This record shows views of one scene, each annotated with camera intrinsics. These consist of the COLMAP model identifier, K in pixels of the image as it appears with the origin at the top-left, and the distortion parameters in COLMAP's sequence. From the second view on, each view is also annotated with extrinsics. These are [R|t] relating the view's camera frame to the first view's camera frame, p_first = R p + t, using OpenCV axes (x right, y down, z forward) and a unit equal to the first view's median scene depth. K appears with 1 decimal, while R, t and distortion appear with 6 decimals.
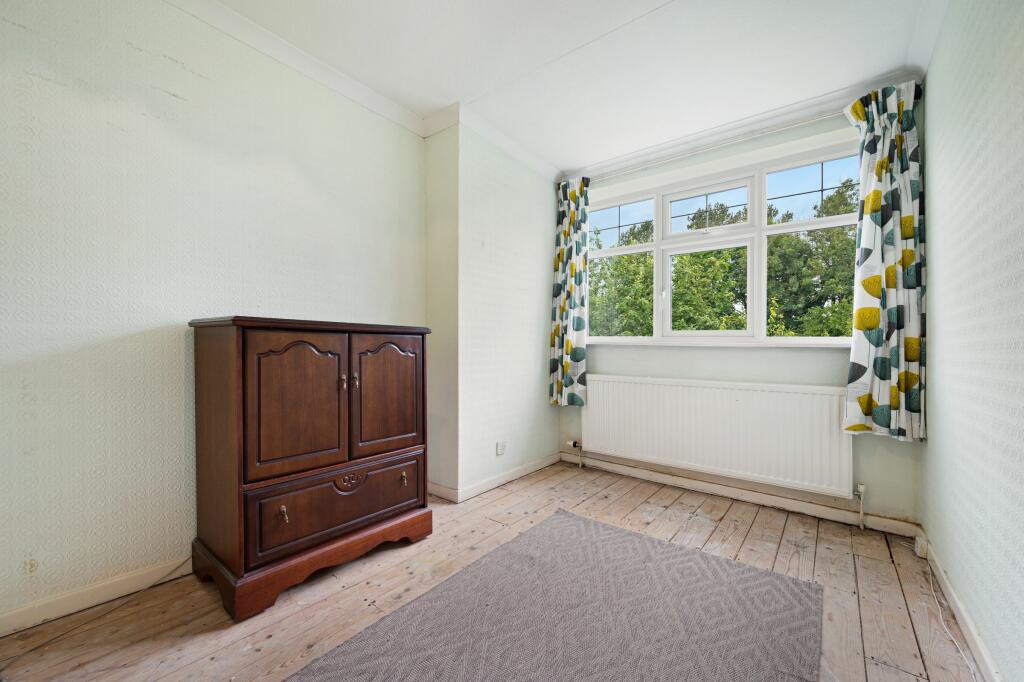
lens RADIAL K [[405.1, 0, 511.0], [0, 405.1, 335.1], [0, 0, 1]] dist [-0.002328, -0.000310]
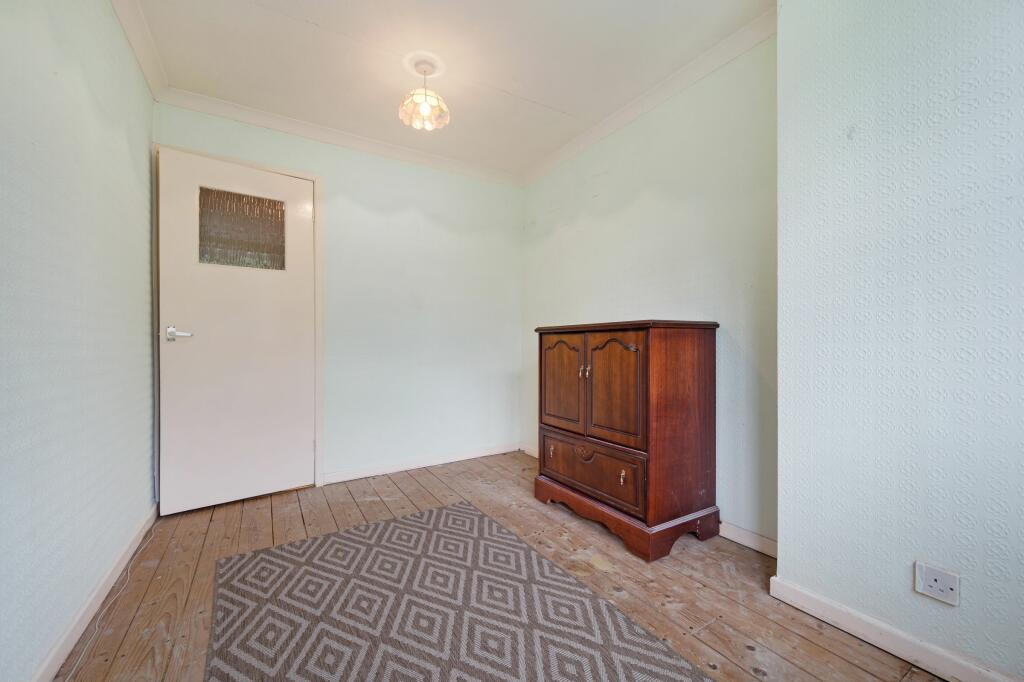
lens RADIAL K [[405.1, 0, 511.0], [0, 405.1, 335.1], [0, 0, 1]] dist [-0.002328, -0.000310]
pose [[-0.321872, -0.022034, -0.946527, 0.794327], [0.017710, 0.999414, -0.029288, 0.032139], [0.946618, -0.026190, -0.321293, 1.103098]]
